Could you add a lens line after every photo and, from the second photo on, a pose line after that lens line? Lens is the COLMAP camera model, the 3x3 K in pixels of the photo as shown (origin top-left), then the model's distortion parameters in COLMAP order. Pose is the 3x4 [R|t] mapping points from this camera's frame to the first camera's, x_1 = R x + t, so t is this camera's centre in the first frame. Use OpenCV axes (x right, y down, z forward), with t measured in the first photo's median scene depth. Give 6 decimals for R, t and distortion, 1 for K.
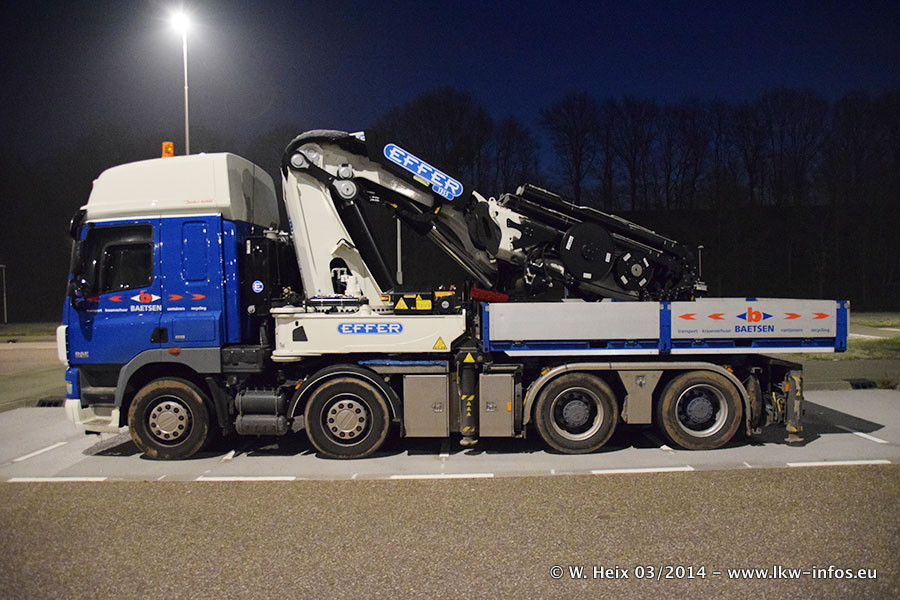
lens RADIAL K [[731.5, 0, 458.7], [0, 731.5, 294.5], [0, 0, 1]] dist [-0.112895, 0.092165]
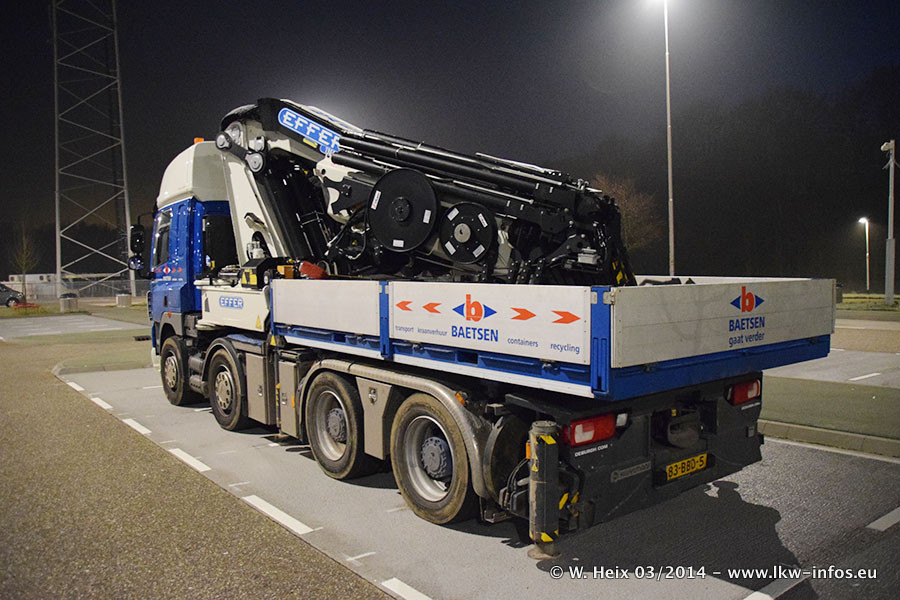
lens RADIAL K [[731.5, 0, 451.9], [0, 731.5, 296.0], [0, 0, 1]] dist [-0.112895, 0.092165]
pose [[0.603189, 0.035041, -0.796828, 0.843552], [-0.002217, 0.999104, 0.042257, -0.004722], [0.797595, -0.023723, 0.602727, 0.643947]]
